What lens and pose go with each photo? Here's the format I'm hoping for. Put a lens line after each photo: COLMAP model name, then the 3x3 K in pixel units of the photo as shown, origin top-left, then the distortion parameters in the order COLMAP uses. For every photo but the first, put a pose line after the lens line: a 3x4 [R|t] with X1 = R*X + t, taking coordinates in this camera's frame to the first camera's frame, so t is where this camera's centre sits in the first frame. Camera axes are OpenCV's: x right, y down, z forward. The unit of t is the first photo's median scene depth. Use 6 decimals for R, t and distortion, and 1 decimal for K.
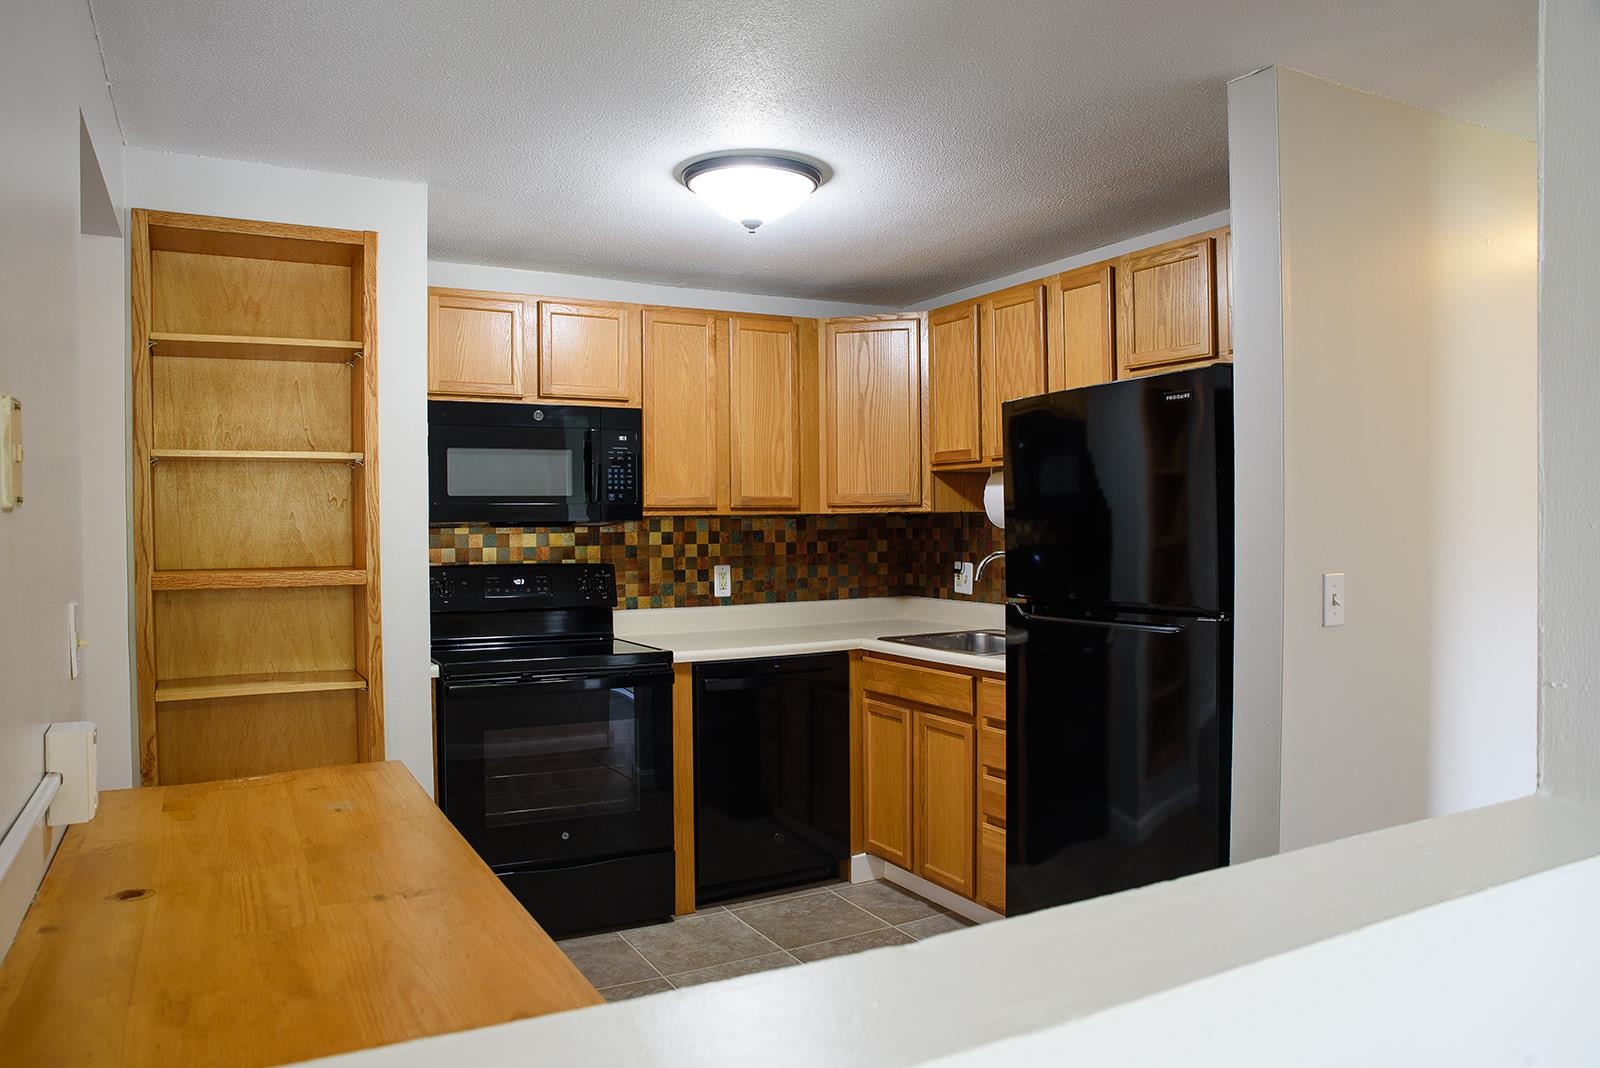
lens RADIAL K [[1125.1, 0, 808.7], [0, 1125.1, 532.0], [0, 0, 1]] dist [-0.121033, 0.068955]
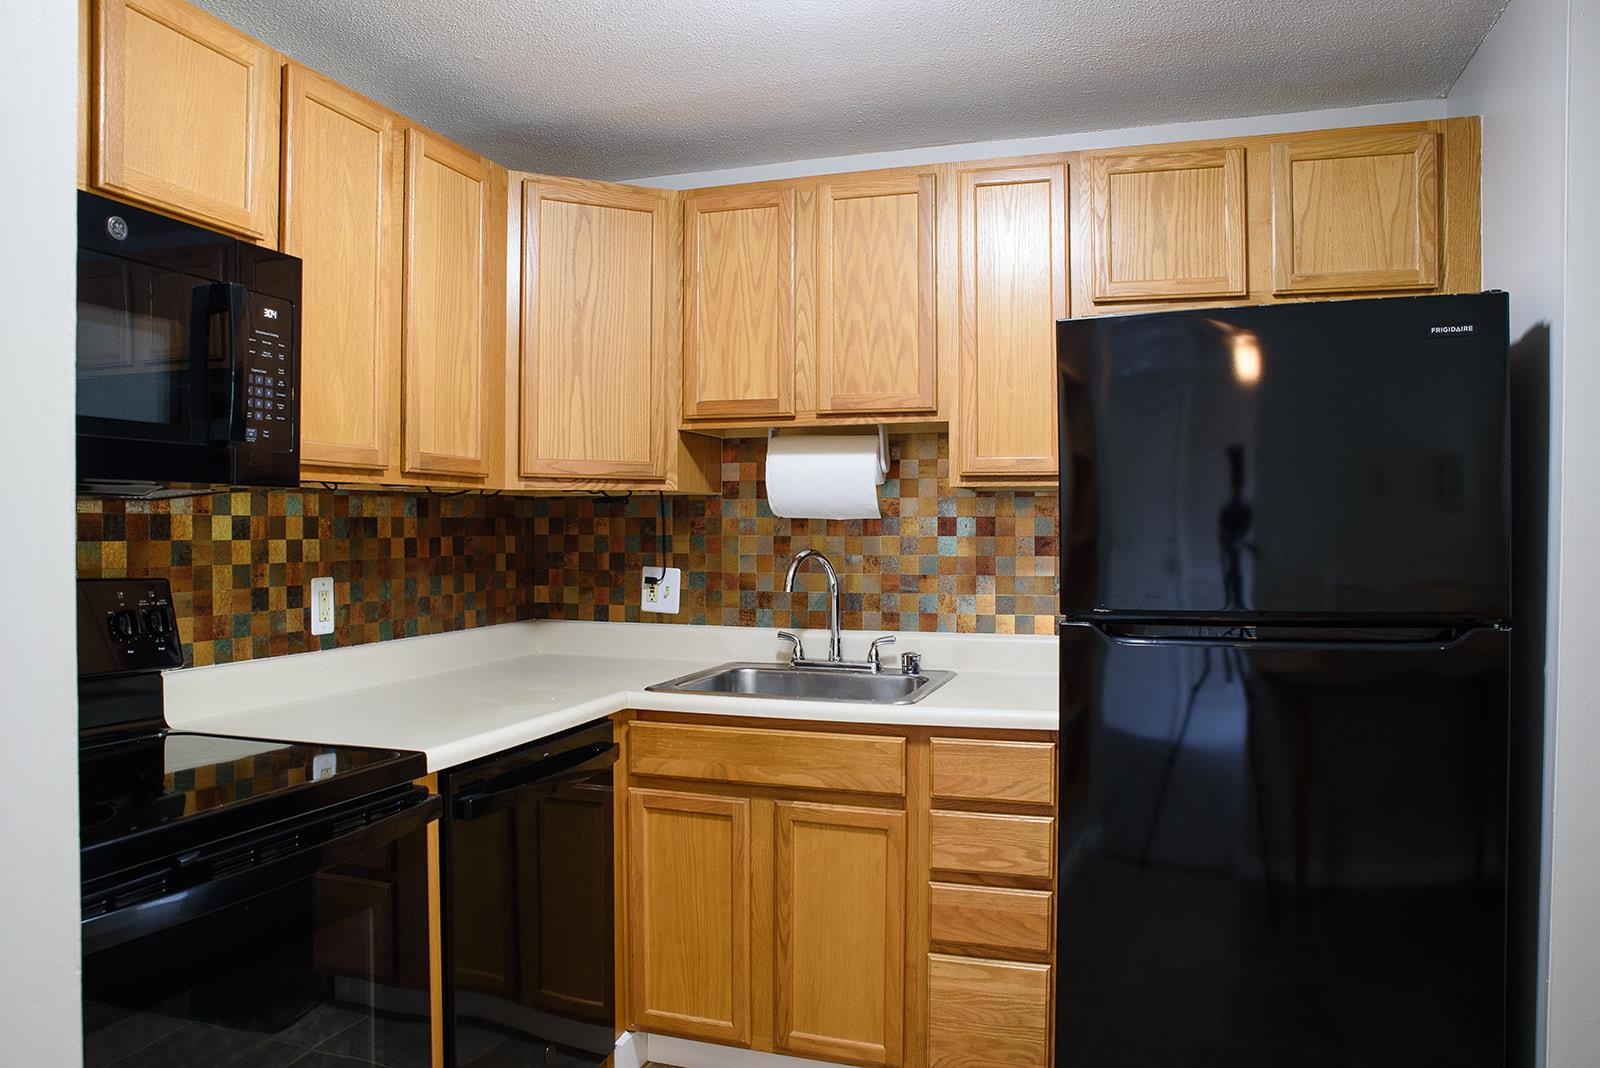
lens RADIAL K [[1125.1, 0, 787.3], [0, 1125.1, 533.9], [0, 0, 1]] dist [-0.121033, 0.068955]
pose [[0.741894, 0.006567, 0.670486, -0.285026], [-0.002316, 0.999971, -0.007231, 0.011764], [-0.670514, 0.003812, 0.741887, 0.459075]]
